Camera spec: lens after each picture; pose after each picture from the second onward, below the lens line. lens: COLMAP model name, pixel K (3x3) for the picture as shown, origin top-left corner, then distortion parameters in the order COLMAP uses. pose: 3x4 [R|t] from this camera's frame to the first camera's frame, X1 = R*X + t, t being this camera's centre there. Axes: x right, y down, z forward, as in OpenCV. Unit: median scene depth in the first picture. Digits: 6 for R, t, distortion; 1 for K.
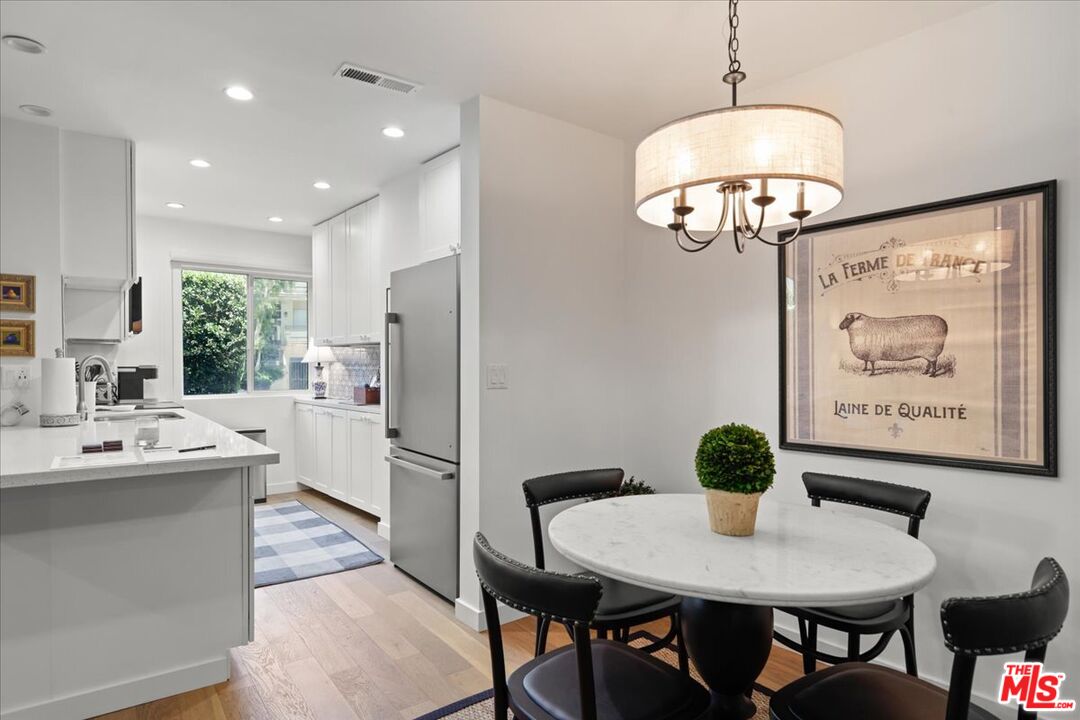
lens RADIAL K [[618.9, 0, 539.4], [0, 618.9, 371.6], [0, 0, 1]] dist [0.003039, 0.002206]
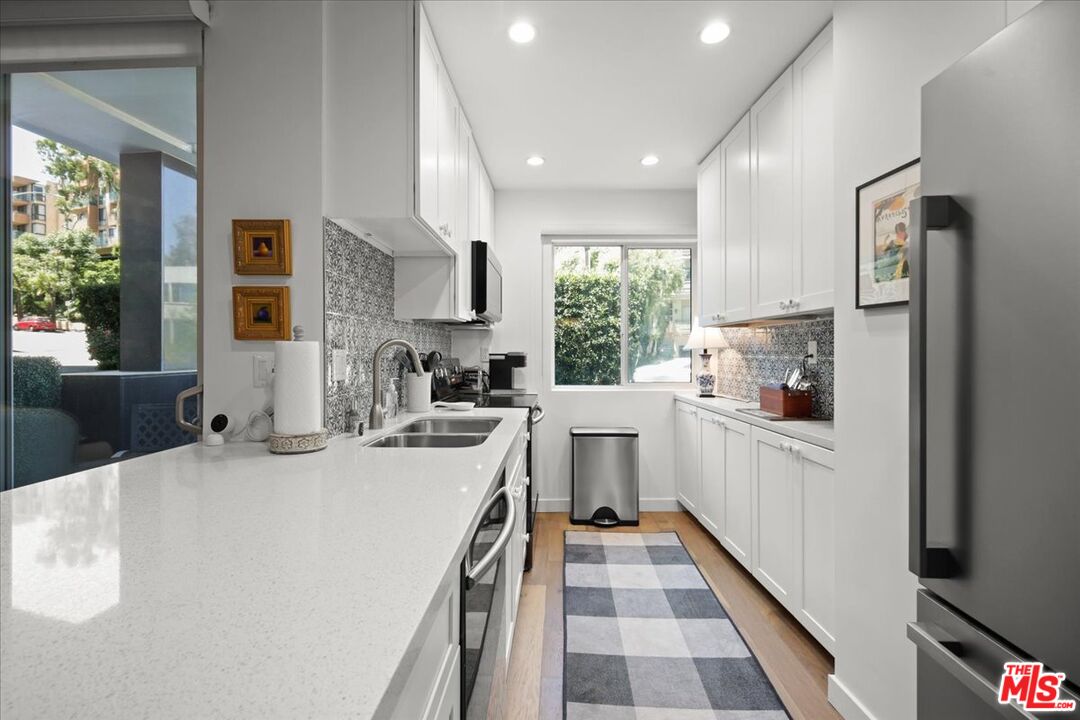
lens RADIAL K [[471.4, 0, 537.2], [0, 471.4, 348.8], [0, 0, 1]] dist [0.006769, 0.000849]
pose [[0.779326, -0.001124, -0.626618, -0.205530], [-0.008560, 0.999886, -0.012440, -0.007734], [0.626561, 0.015059, 0.779227, 0.560586]]
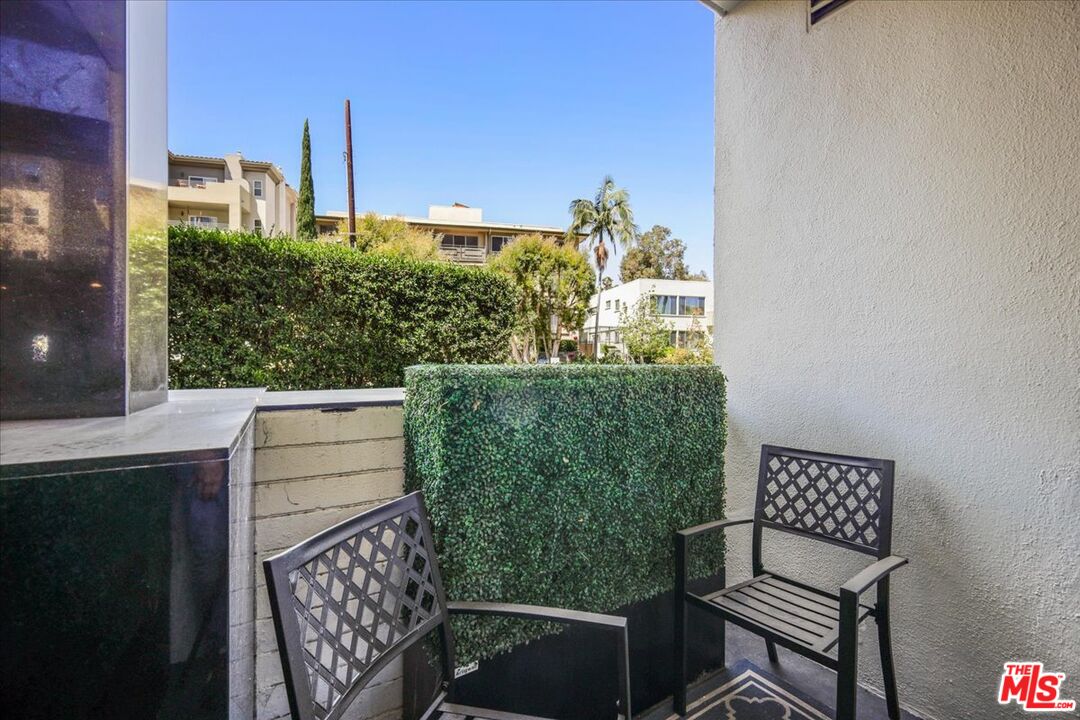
lens RADIAL K [[471.4, 0, 541.5], [0, 471.4, 359.8], [0, 0, 1]] dist [0.006769, 0.000849]
pose [[0.997818, 0.006613, -0.065688, -1.053830], [-0.006968, 0.999962, -0.005179, -0.003080], [0.065651, 0.005626, 0.997827, 0.539315]]
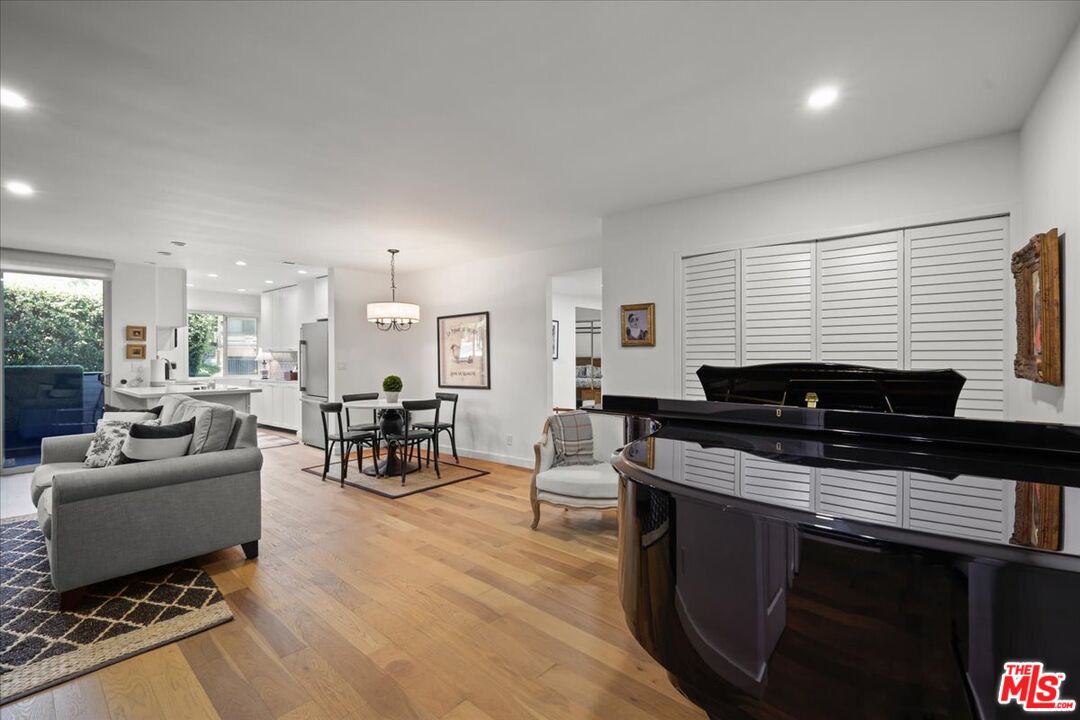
lens RADIAL K [[471.4, 0, 539.5], [0, 471.4, 359.4], [0, 0, 1]] dist [0.006769, 0.000849]
pose [[0.977027, -0.006005, 0.213033, 0.237082], [0.008620, 0.999898, -0.011350, 0.009647], [-0.212943, 0.012926, 0.976979, -0.867842]]
